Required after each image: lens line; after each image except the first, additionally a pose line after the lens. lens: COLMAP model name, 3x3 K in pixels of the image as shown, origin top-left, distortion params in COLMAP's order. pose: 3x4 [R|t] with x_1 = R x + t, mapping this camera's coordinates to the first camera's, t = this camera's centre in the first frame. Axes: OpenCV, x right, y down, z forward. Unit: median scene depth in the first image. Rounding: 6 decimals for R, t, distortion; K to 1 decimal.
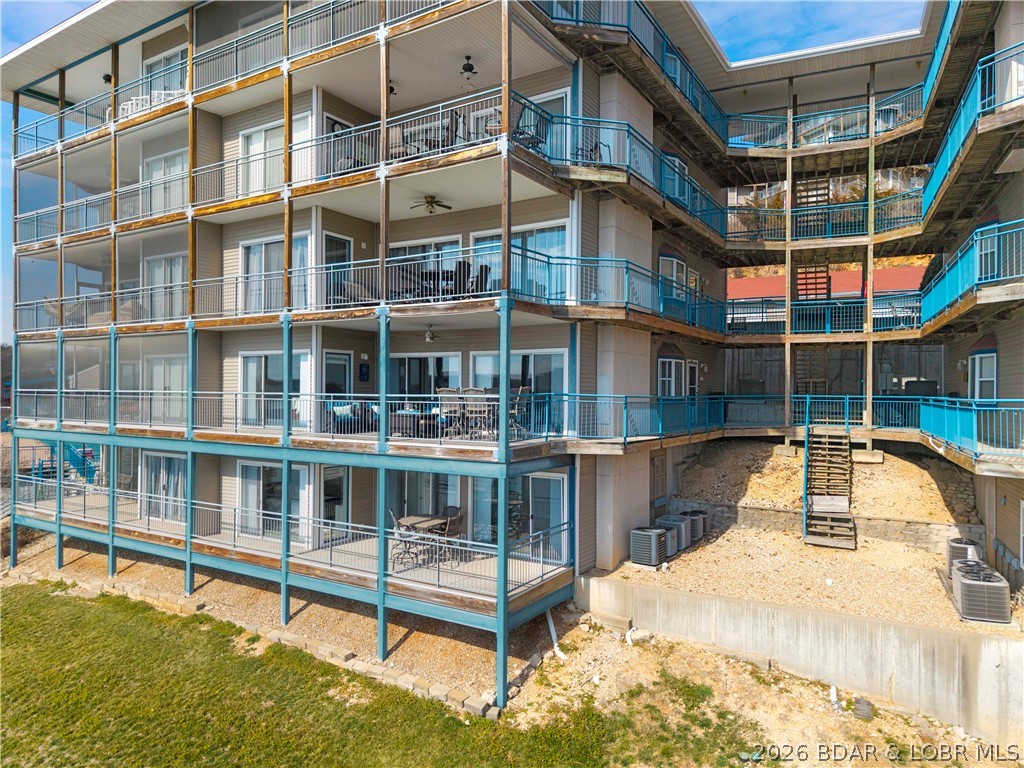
lens RADIAL K [[682.3, 0, 511.5], [0, 682.3, 398.2], [0, 0, 1]] dist [0.046291, -0.042190]
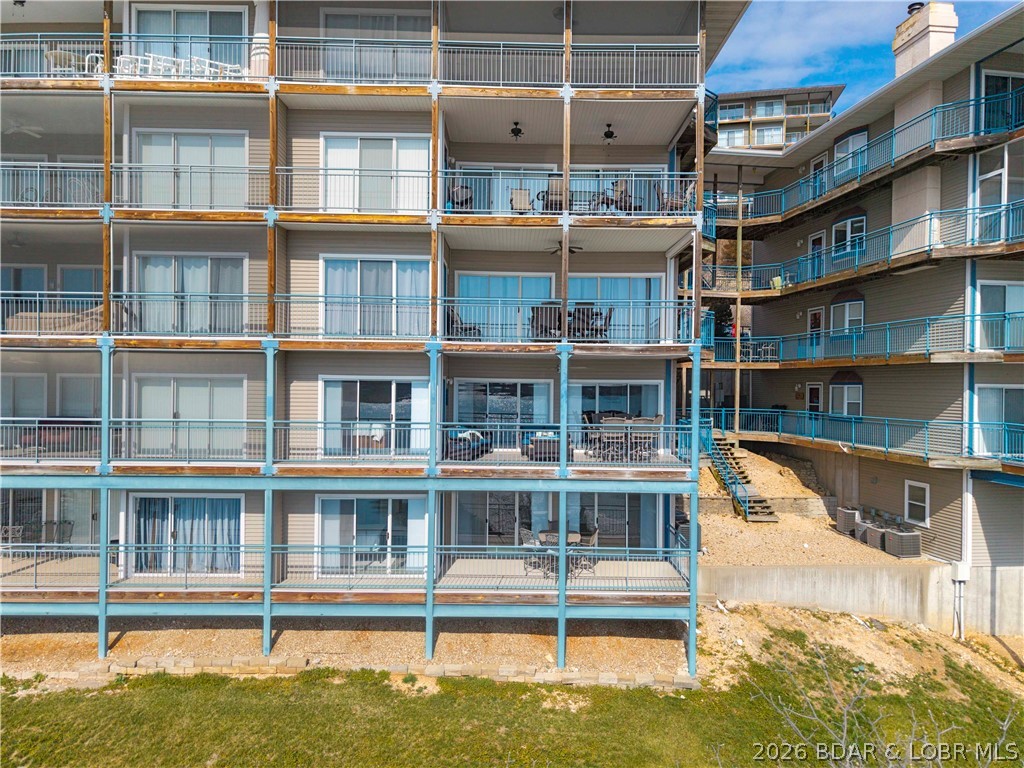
lens RADIAL K [[682.3, 0, 511.5], [0, 682.3, 398.2], [0, 0, 1]] dist [0.046291, -0.042190]
pose [[0.845173, -0.008418, 0.534427, -0.809958], [0.001304, 0.999905, 0.013688, -0.059755], [-0.534491, -0.010872, 0.845104, 0.121213]]
